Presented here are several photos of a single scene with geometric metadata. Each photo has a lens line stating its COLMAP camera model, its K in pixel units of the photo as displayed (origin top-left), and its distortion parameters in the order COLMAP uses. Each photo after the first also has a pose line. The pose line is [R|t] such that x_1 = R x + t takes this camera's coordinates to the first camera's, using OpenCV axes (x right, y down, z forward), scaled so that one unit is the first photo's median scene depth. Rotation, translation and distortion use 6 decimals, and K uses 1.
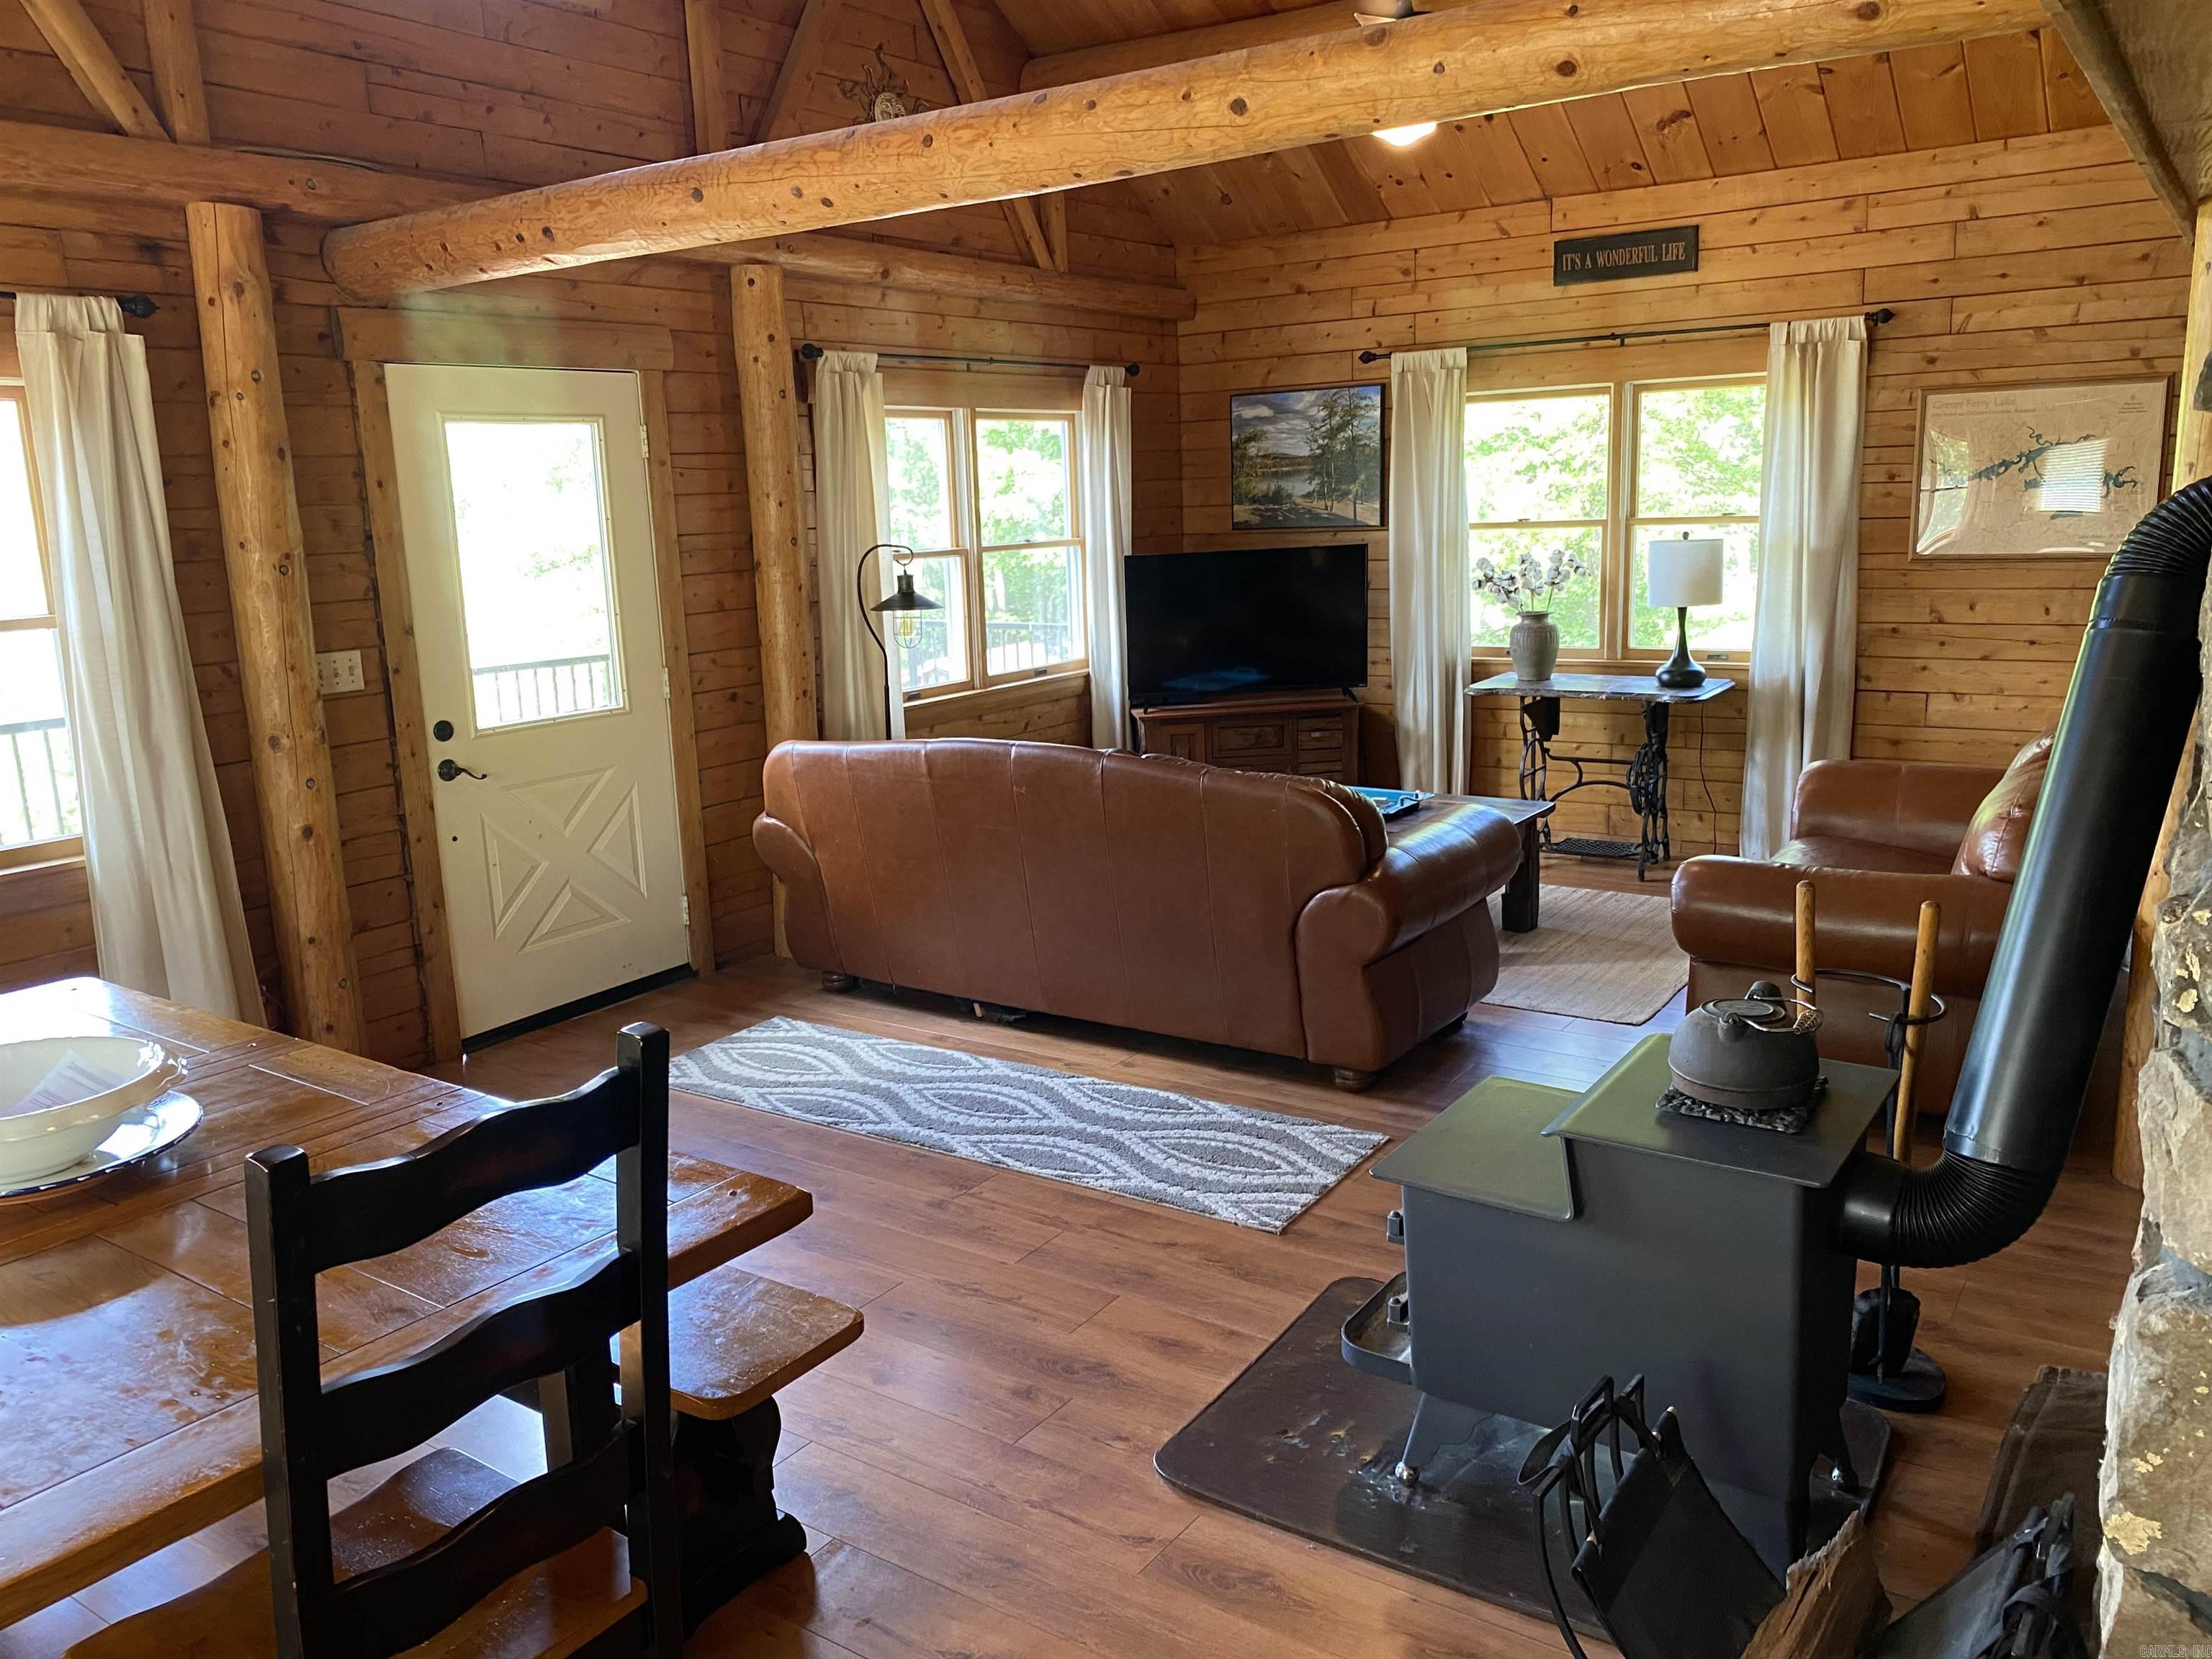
lens RADIAL K [[1670.6, 0, 1116.3], [0, 1670.6, 812.3], [0, 0, 1]] dist [0.015259, -0.015342]
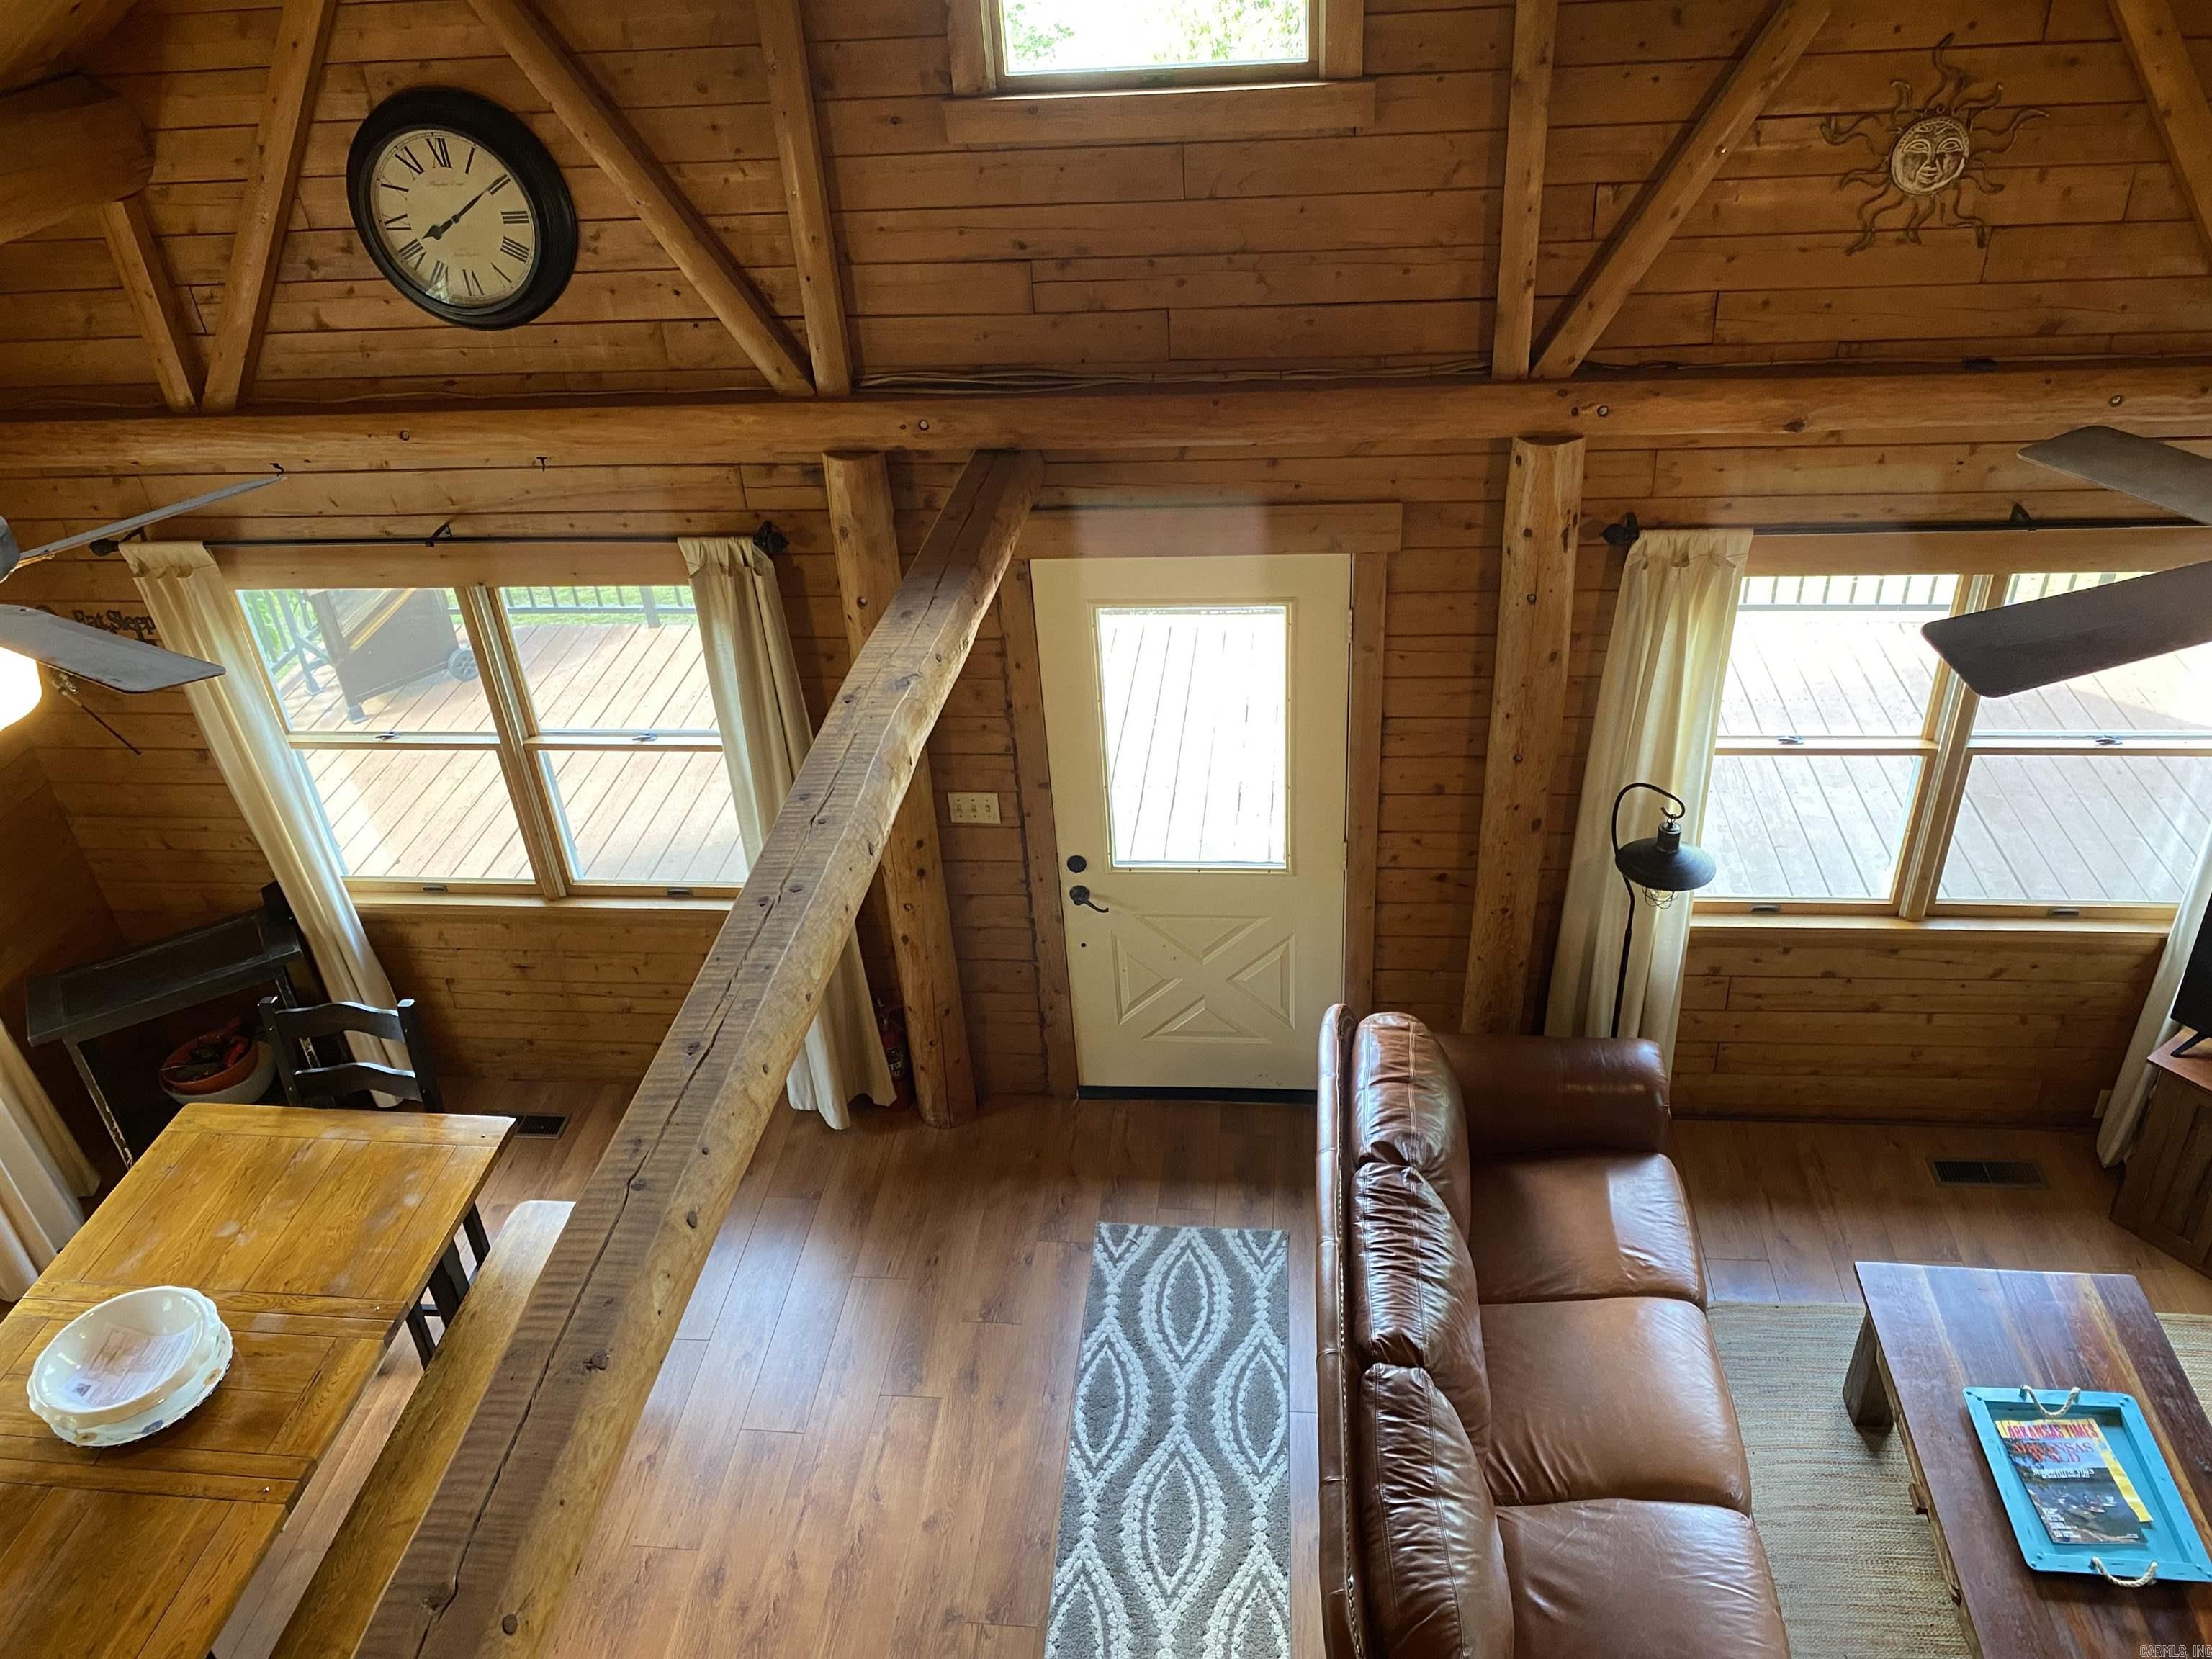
lens RADIAL K [[1670.6, 0, 1123.8], [0, 1670.6, 851.3], [0, 0, 1]] dist [0.015259, -0.015342]
pose [[0.470214, 0.498806, -0.728074, 0.401932], [-0.127057, 0.854630, 0.503453, -0.619011], [0.873359, -0.144224, 0.465235, 0.545578]]
